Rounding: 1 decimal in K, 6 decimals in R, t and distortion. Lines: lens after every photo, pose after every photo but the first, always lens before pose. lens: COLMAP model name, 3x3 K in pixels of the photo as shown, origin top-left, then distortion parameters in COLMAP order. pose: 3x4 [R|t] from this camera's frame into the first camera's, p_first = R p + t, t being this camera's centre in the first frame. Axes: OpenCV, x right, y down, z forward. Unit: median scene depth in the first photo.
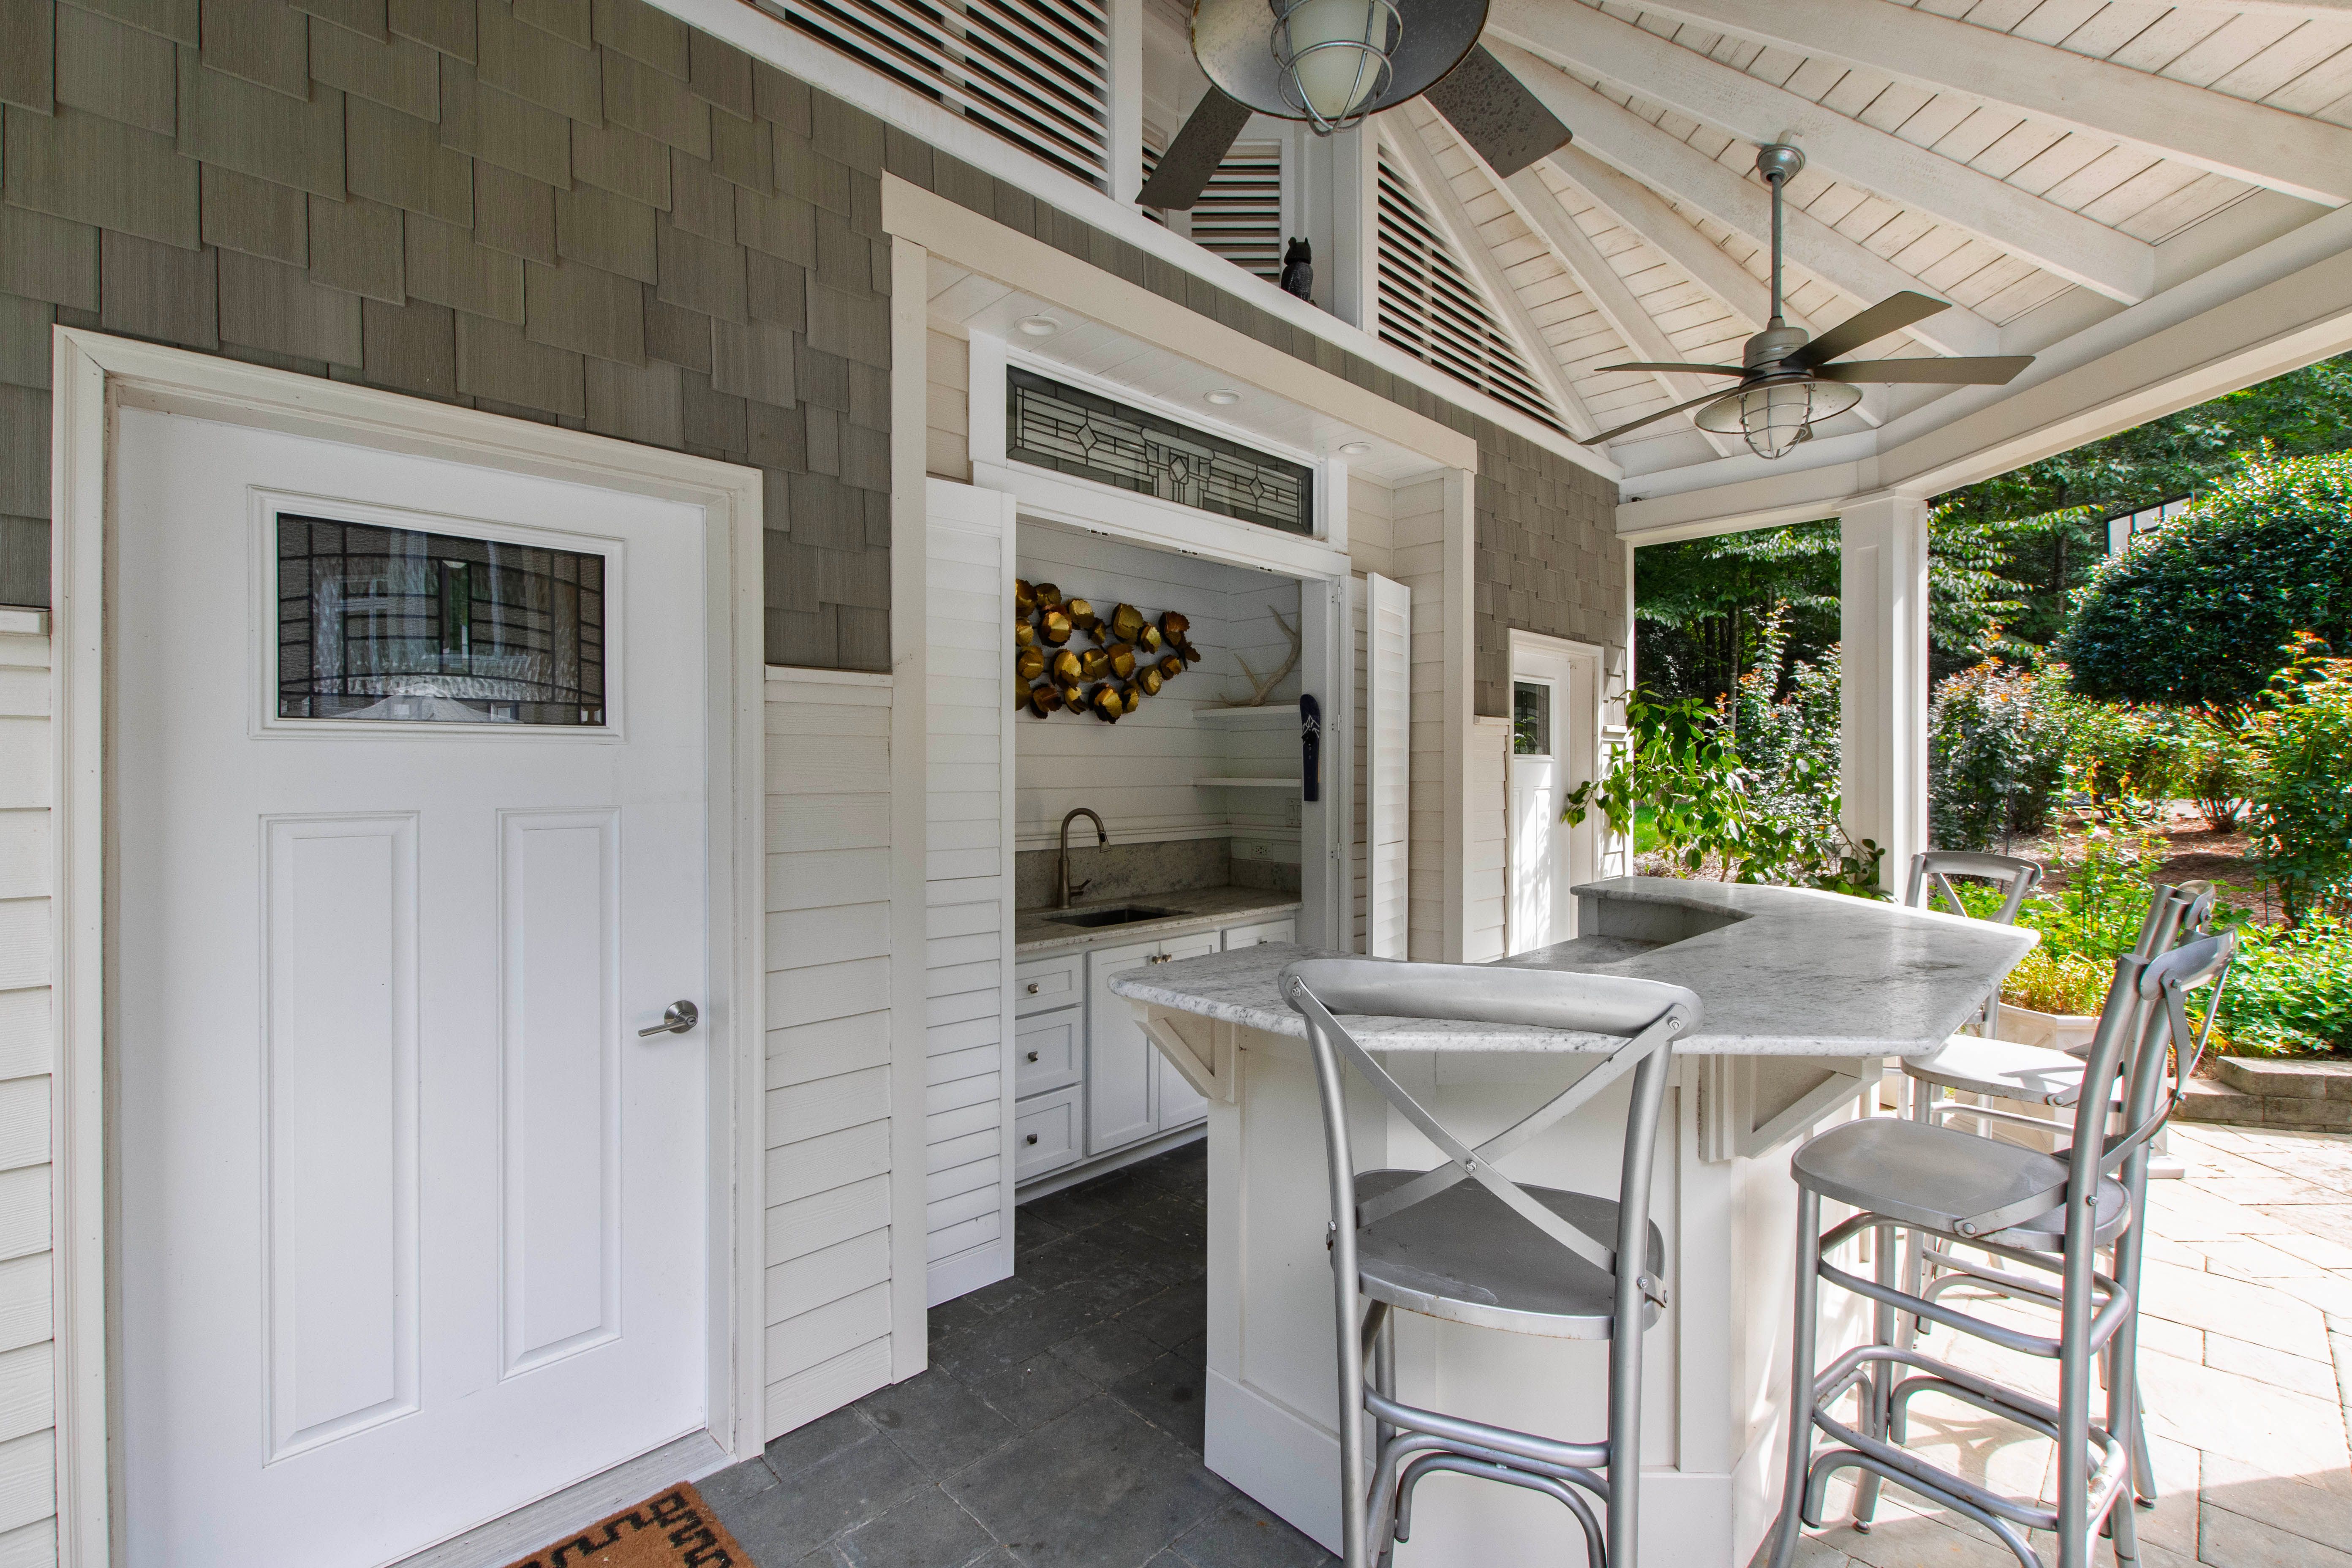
lens RADIAL K [[1011.2, 0, 1160.5], [0, 1011.2, 778.7], [0, 0, 1]] dist [-0.001271, -0.000504]
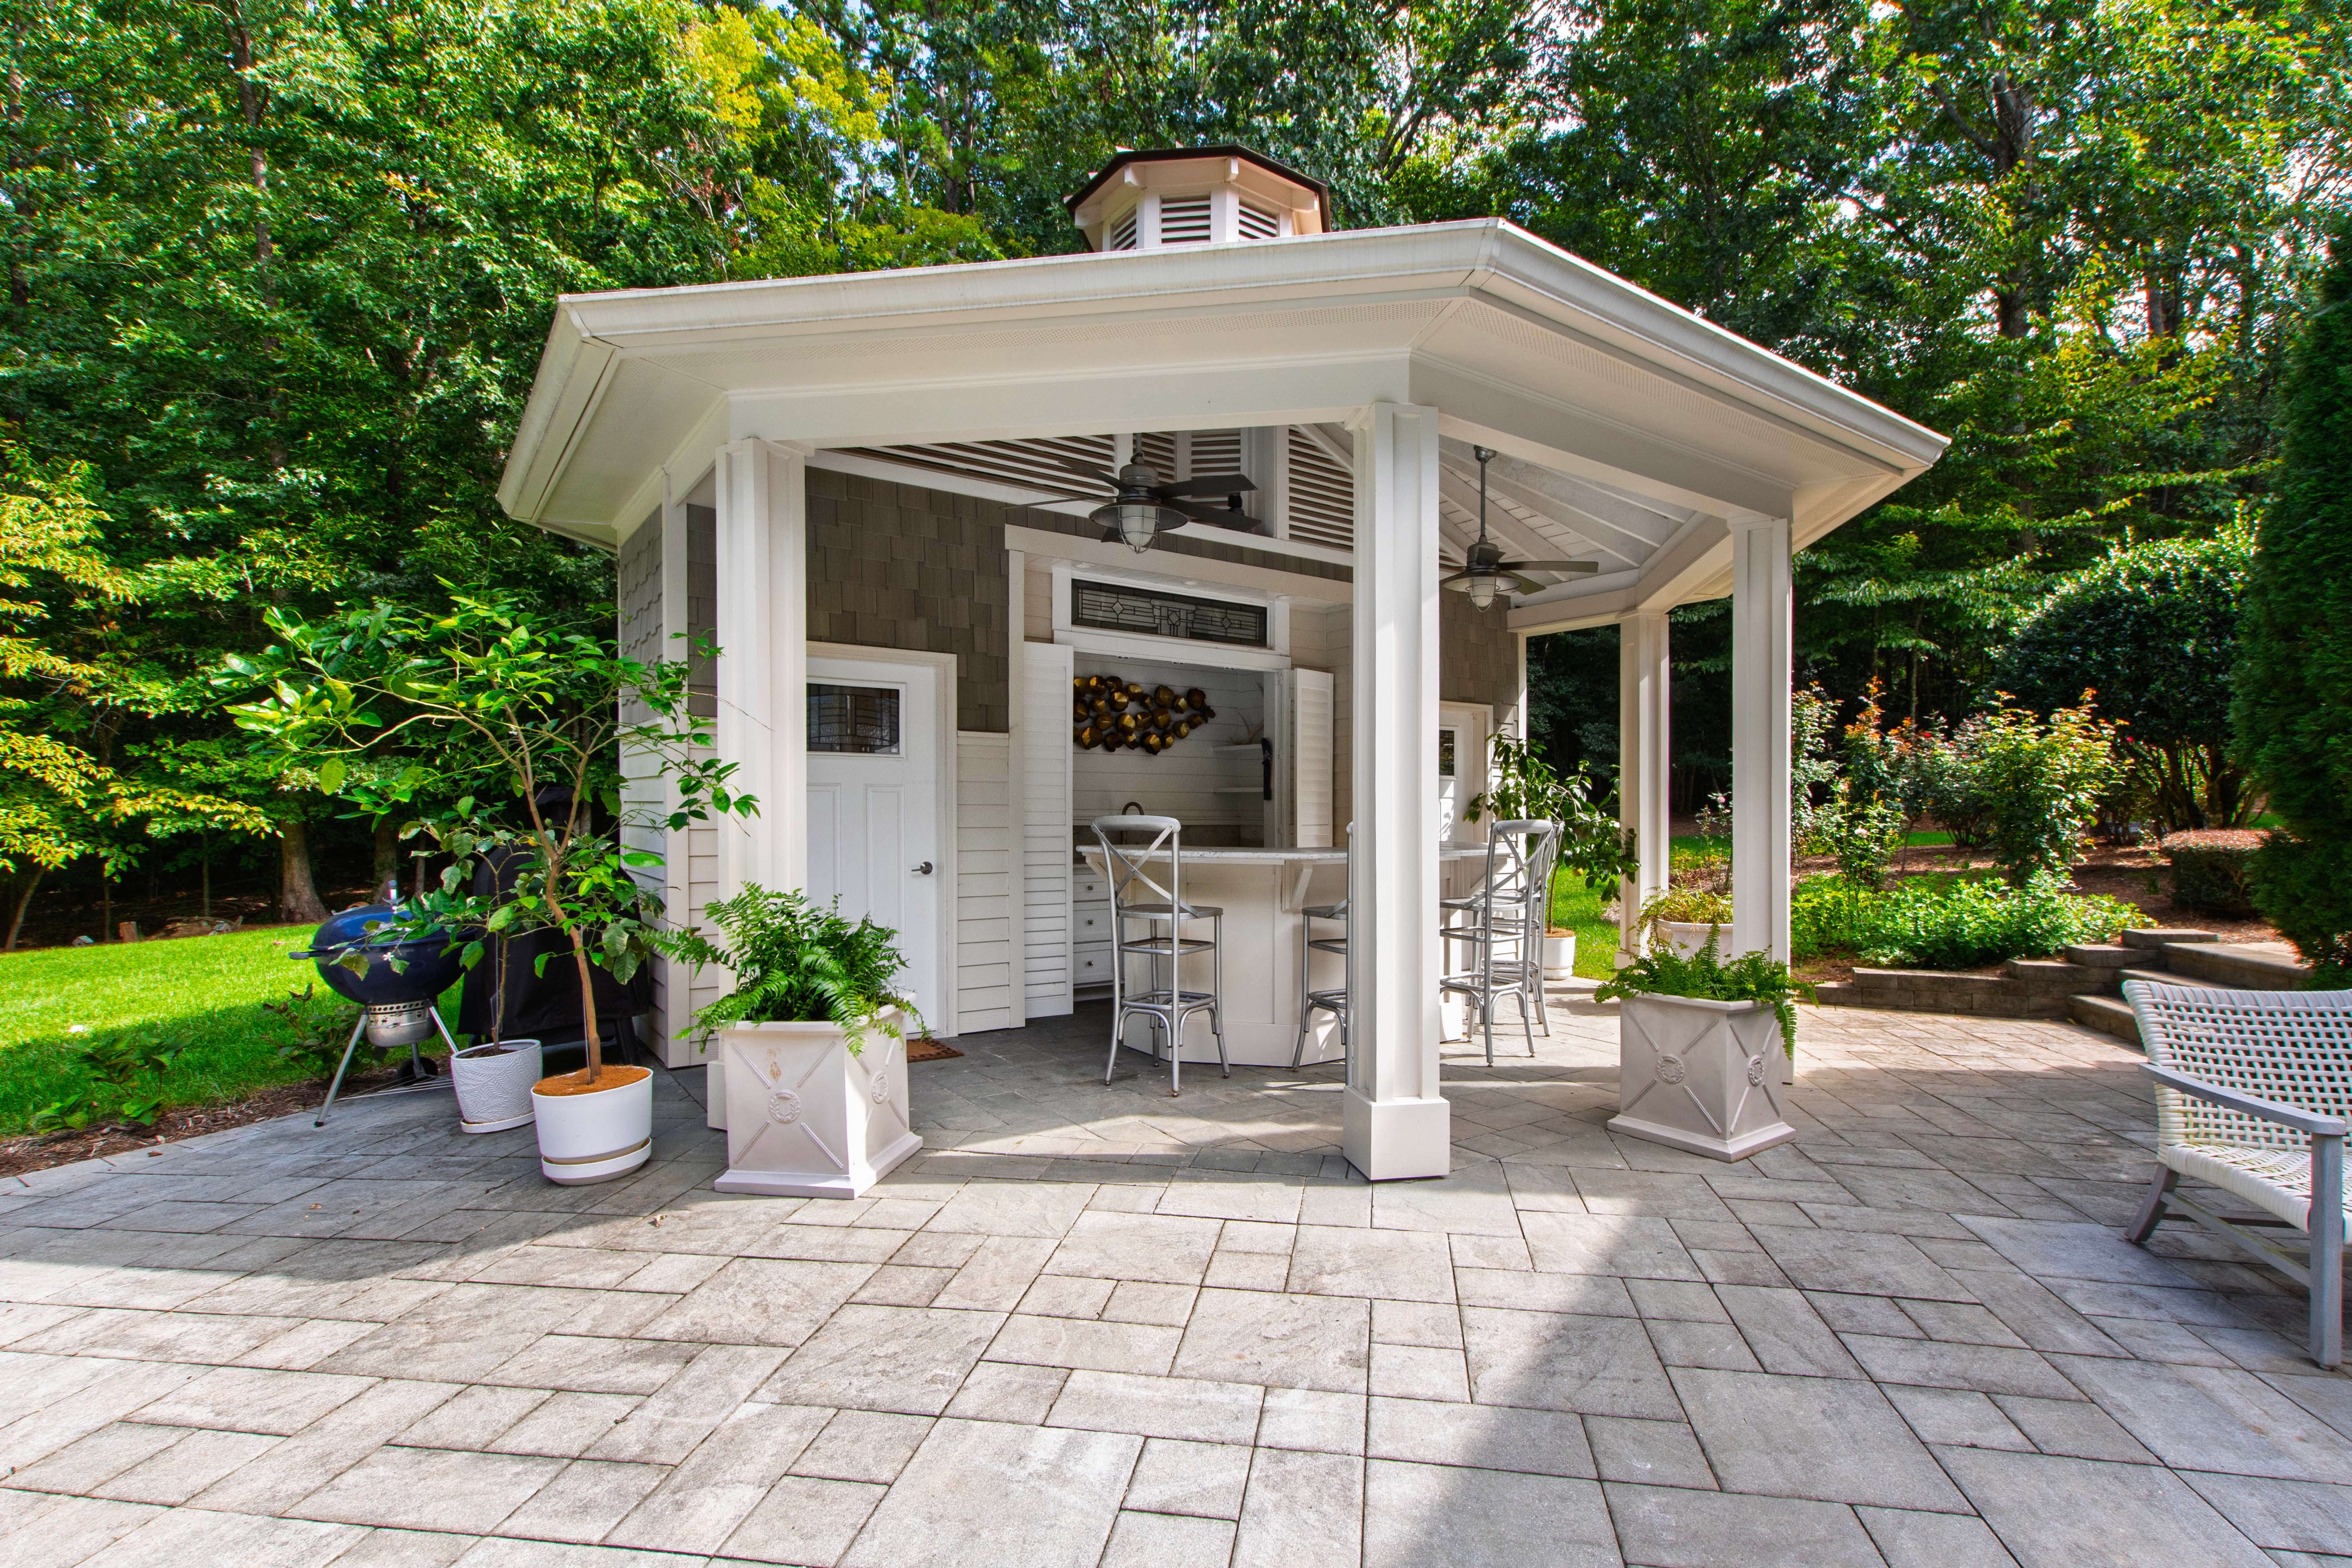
lens RADIAL K [[1058.7, 0, 1256.6], [0, 1058.7, 841.0], [0, 0, 1]] dist [-0.000040, -0.000076]
pose [[0.993772, 0.009912, -0.110990, 0.342836], [-0.007429, 0.999713, 0.022765, 0.053213], [0.111184, -0.021799, 0.993561, -0.822210]]
